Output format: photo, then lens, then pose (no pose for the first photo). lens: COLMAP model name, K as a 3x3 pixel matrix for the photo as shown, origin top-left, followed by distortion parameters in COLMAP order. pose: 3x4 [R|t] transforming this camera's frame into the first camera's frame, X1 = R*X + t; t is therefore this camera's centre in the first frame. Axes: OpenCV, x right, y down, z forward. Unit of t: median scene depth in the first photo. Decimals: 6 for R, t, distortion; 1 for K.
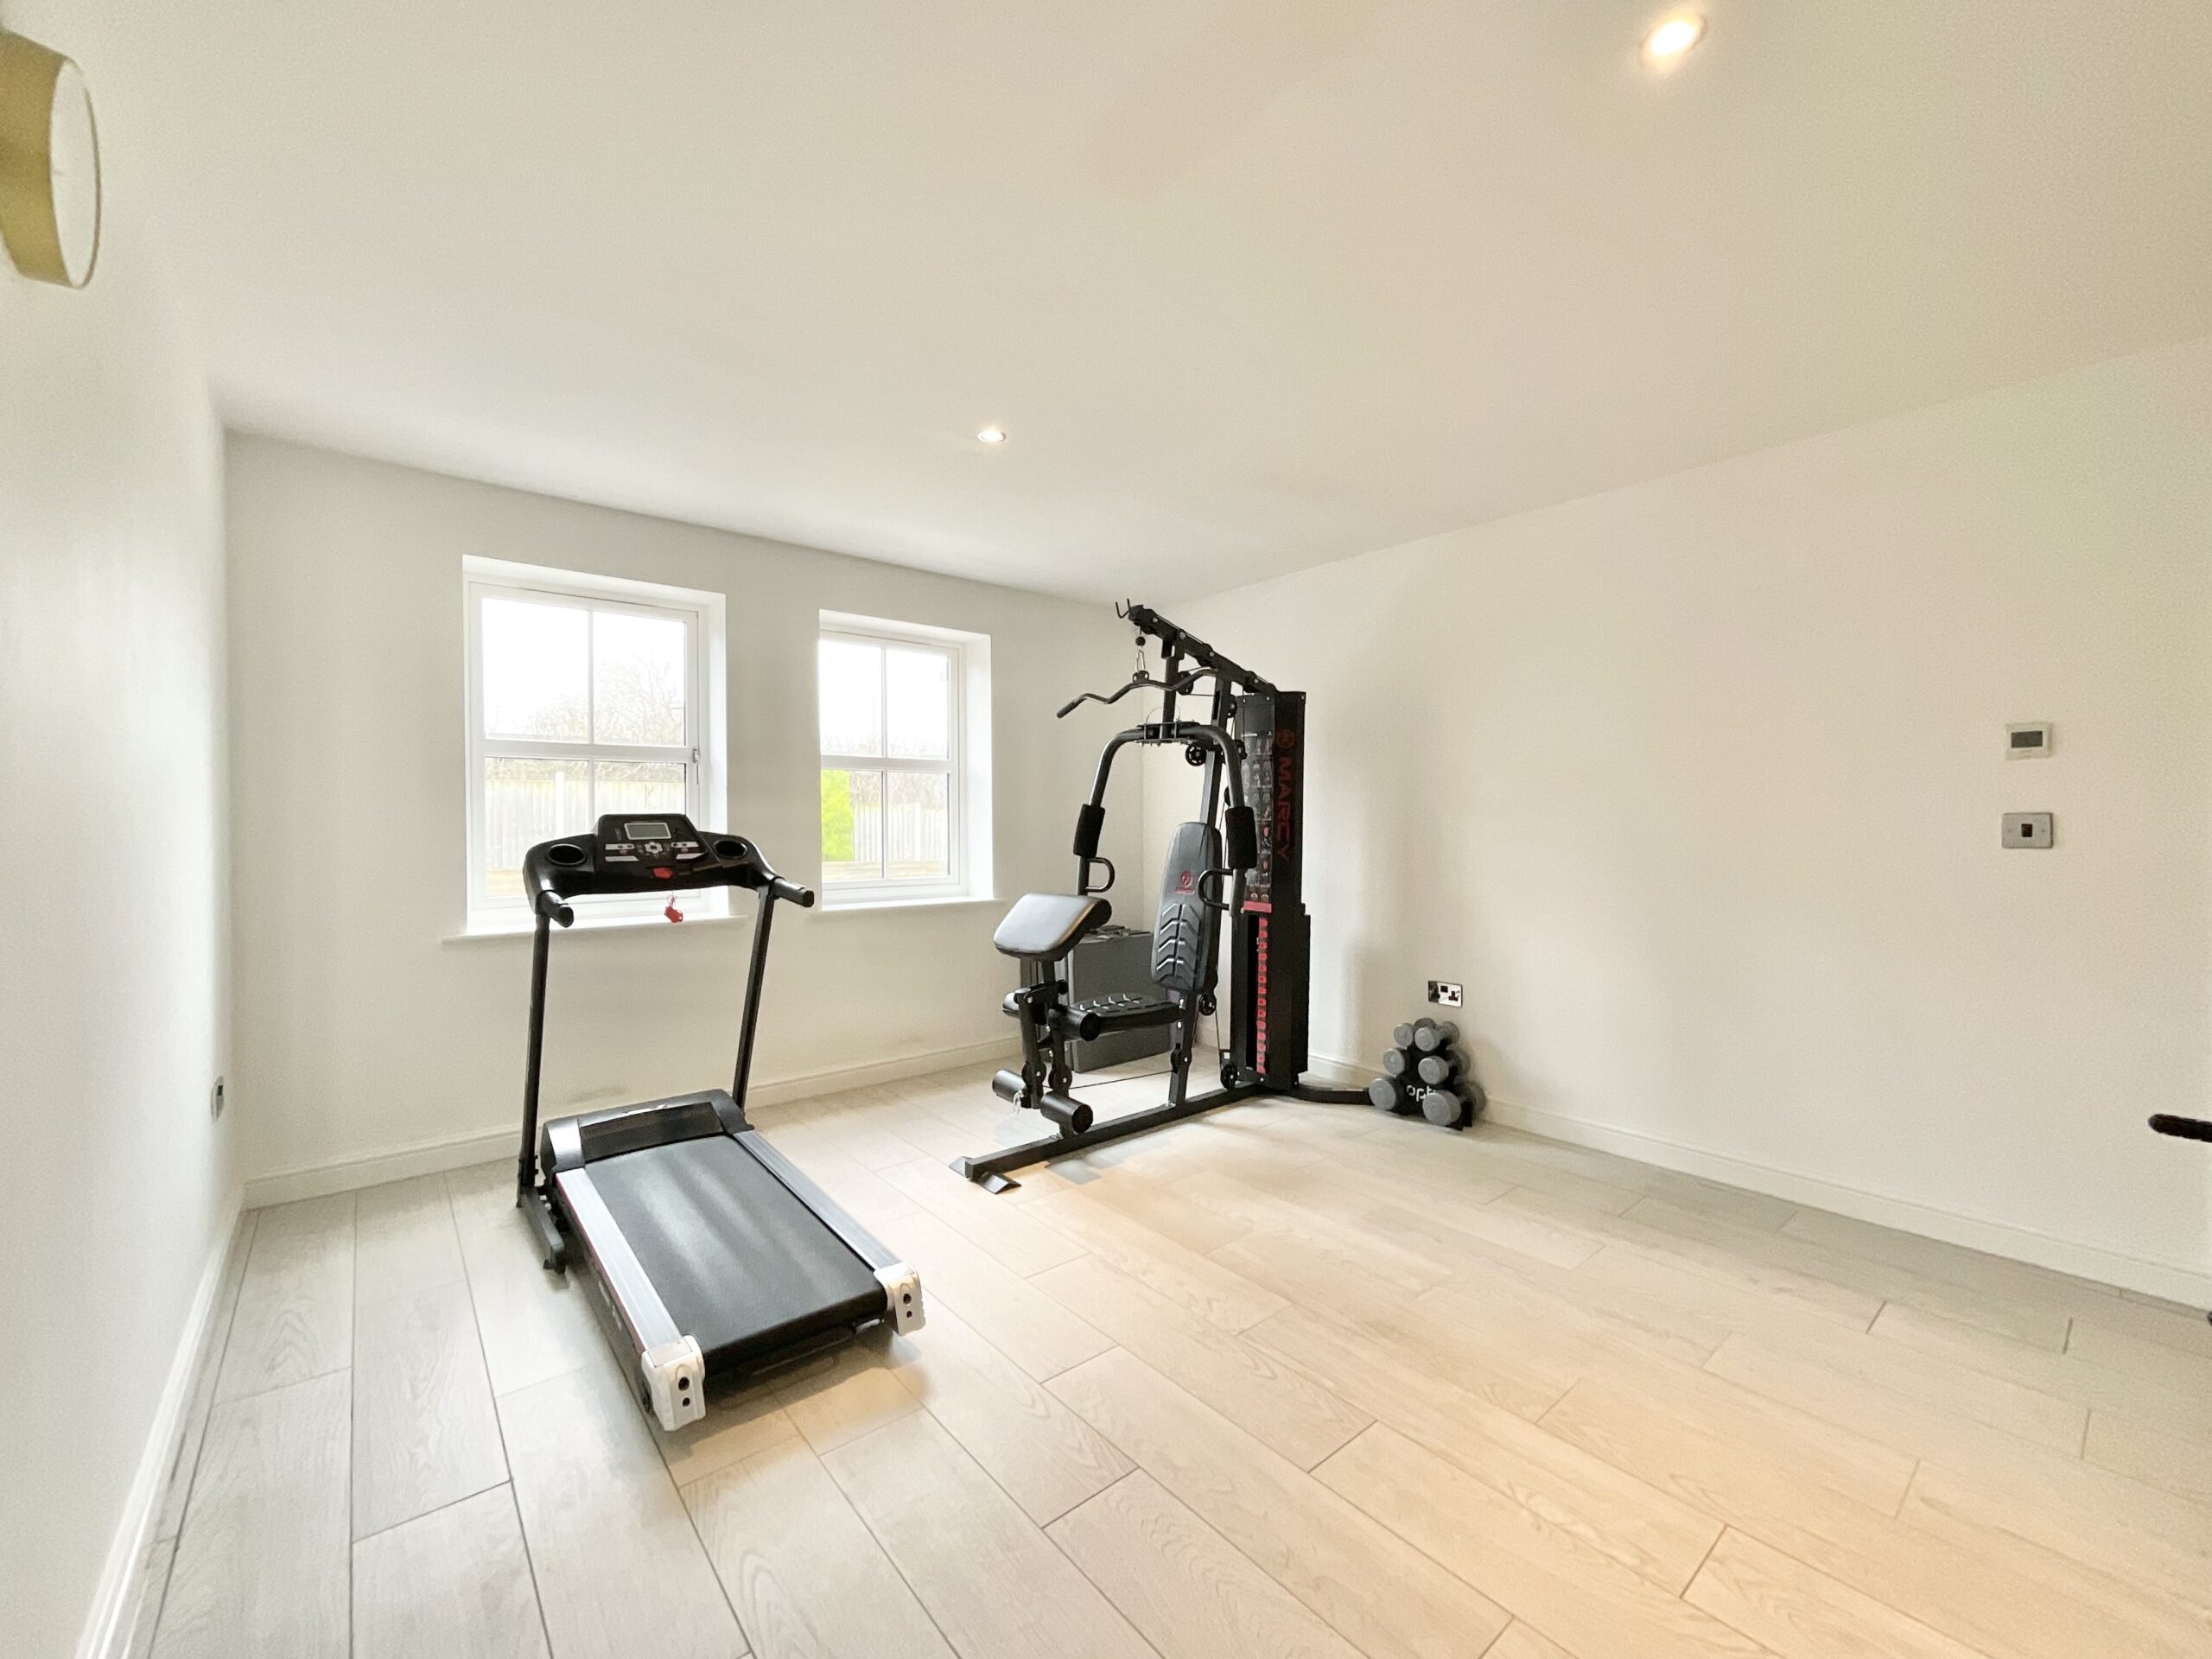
lens RADIAL K [[896.4, 0, 1100.2], [0, 896.4, 834.7], [0, 0, 1]] dist [0.000405, 0.000191]
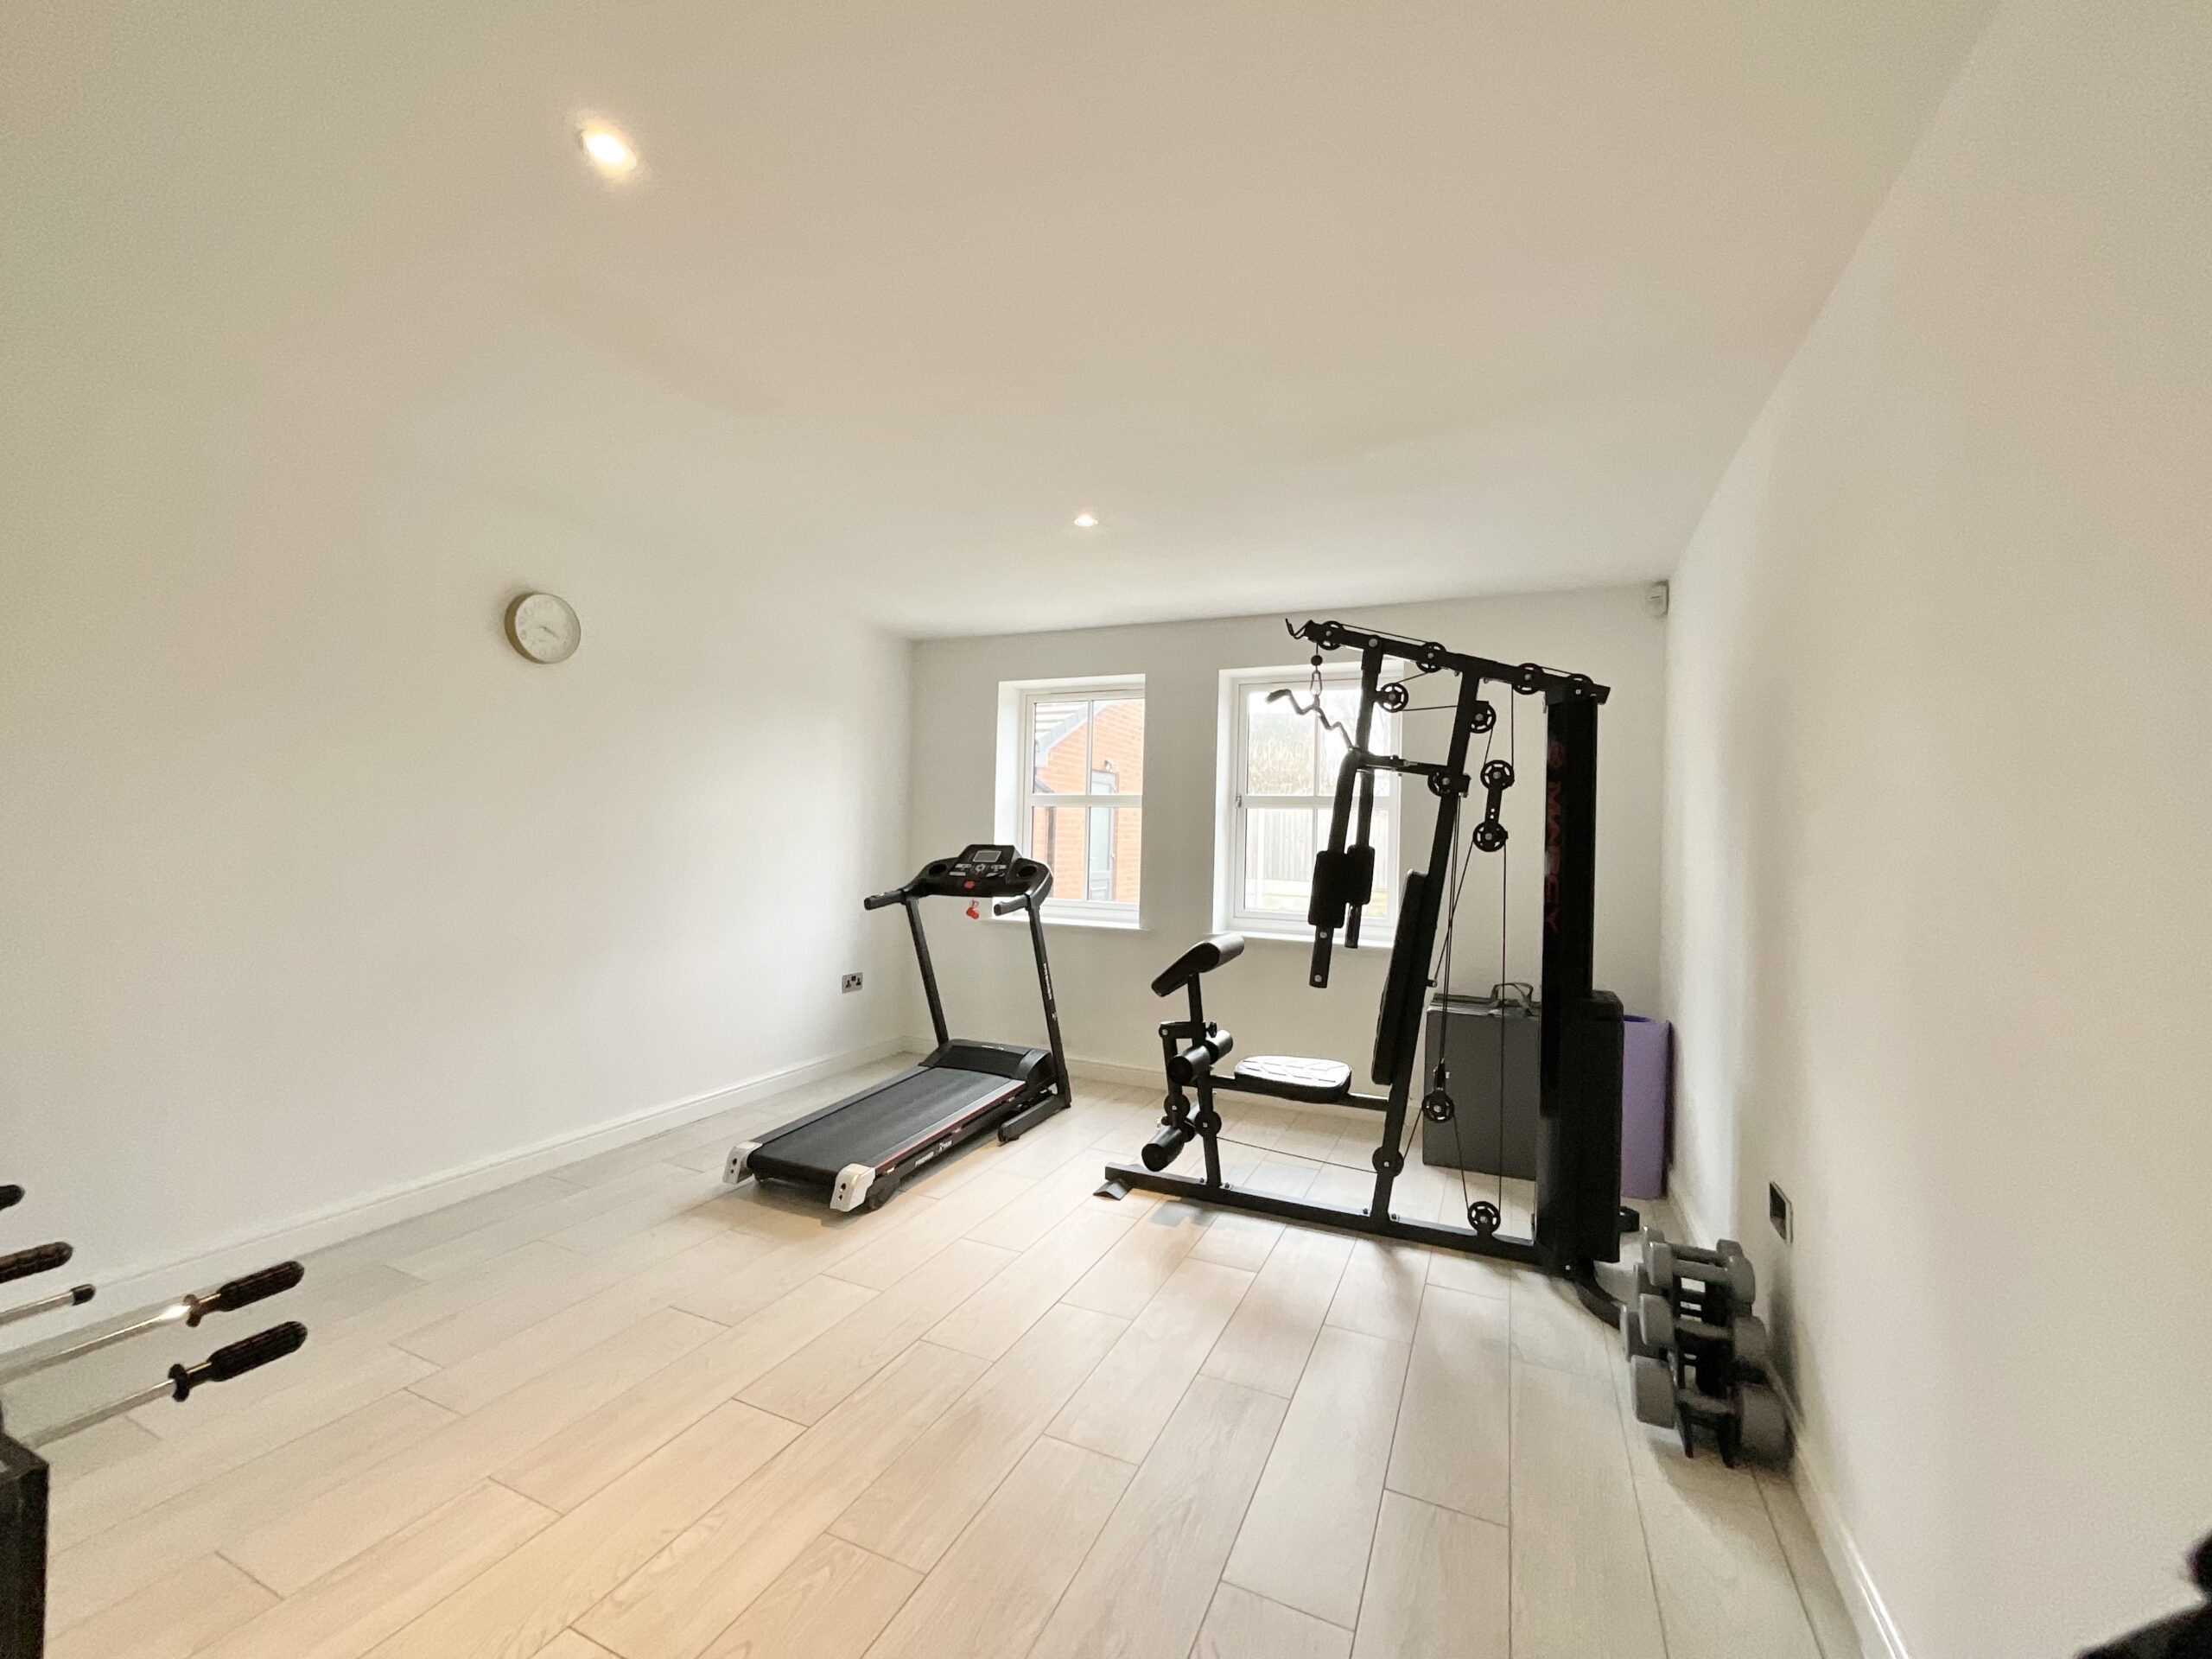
lens RADIAL K [[896.4, 0, 1100.0], [0, 896.4, 823.3], [0, 0, 1]] dist [0.000405, 0.000191]
pose [[0.434878, -0.008081, -0.900453, 0.785619], [-0.038809, 0.998862, -0.027707, -0.021998], [0.899653, 0.046995, 0.434069, 0.454958]]
